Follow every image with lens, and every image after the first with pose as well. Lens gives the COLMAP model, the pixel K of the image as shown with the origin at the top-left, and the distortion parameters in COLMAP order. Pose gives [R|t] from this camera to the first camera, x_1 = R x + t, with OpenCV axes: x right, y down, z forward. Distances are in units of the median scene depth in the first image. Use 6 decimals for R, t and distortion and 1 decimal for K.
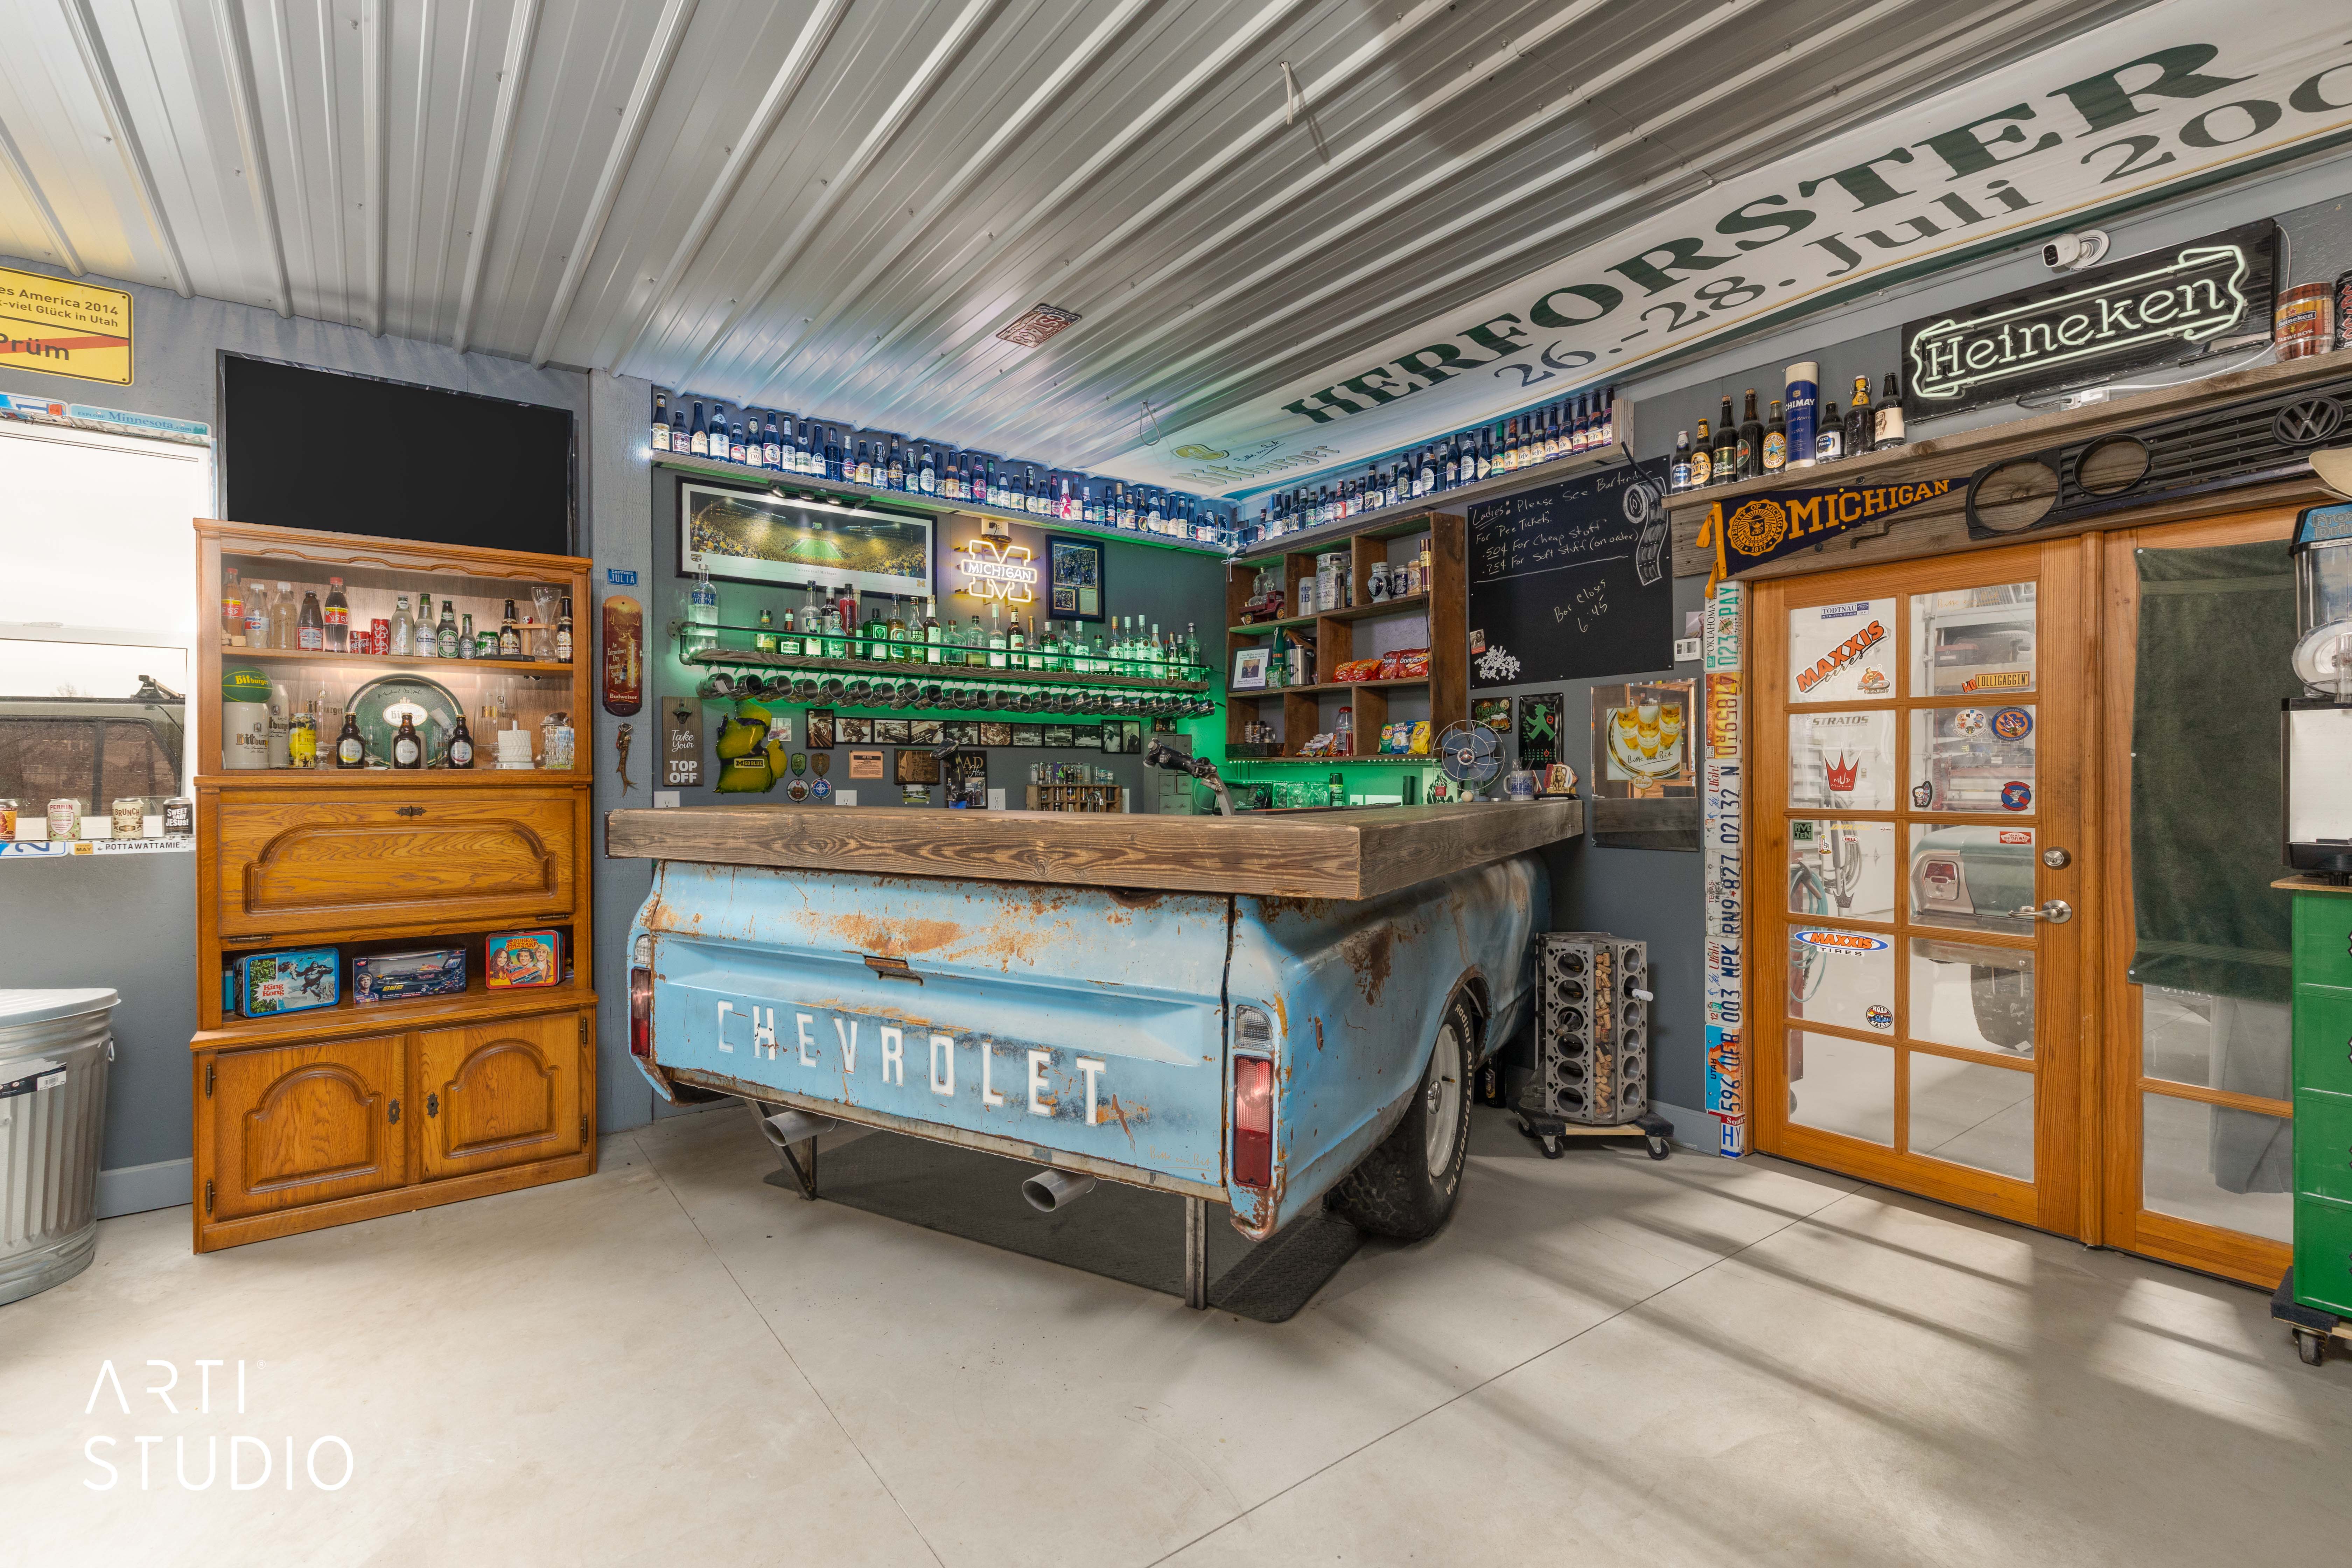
lens RADIAL K [[1086.4, 0, 1197.0], [0, 1086.4, 776.3], [0, 0, 1]] dist [0.011205, -0.002623]
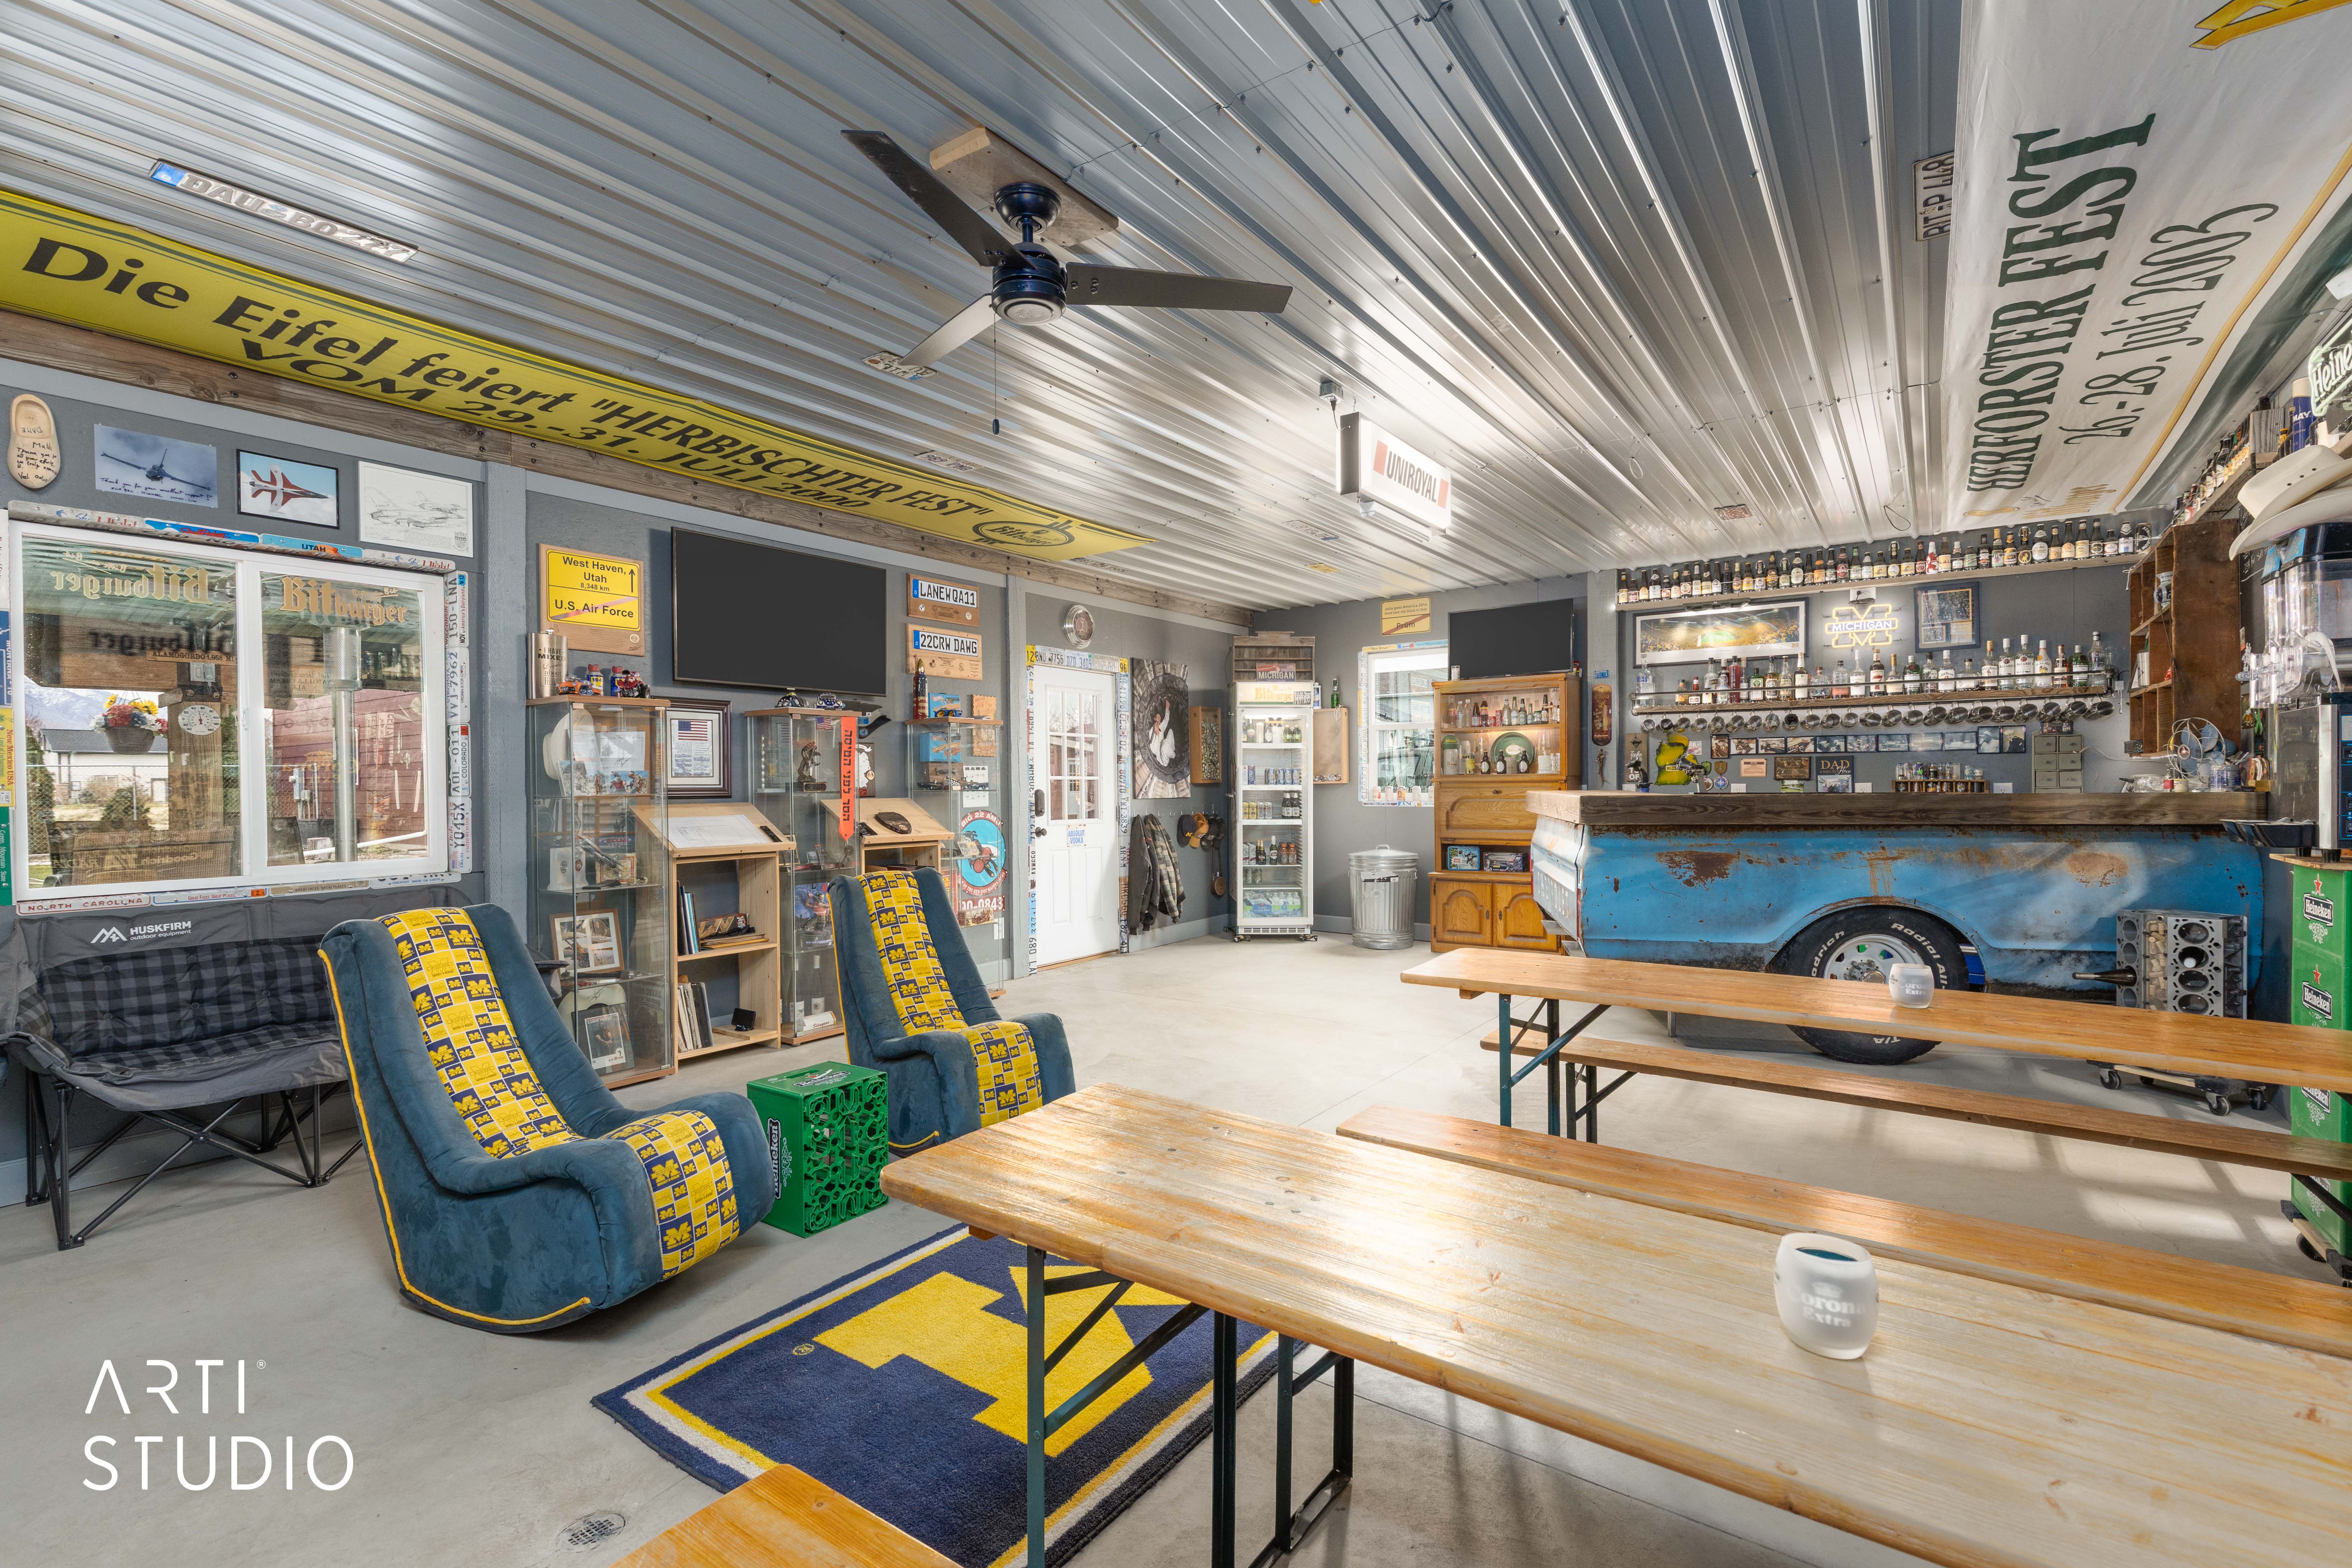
lens RADIAL K [[1086.4, 0, 1169.1], [0, 1086.4, 784.6], [0, 0, 1]] dist [0.011205, -0.002623]
pose [[0.305812, 0.000167, -0.952092, 0.950613], [0.009252, 0.999952, 0.003148, 0.001200], [0.952047, -0.009771, 0.305796, -0.291647]]
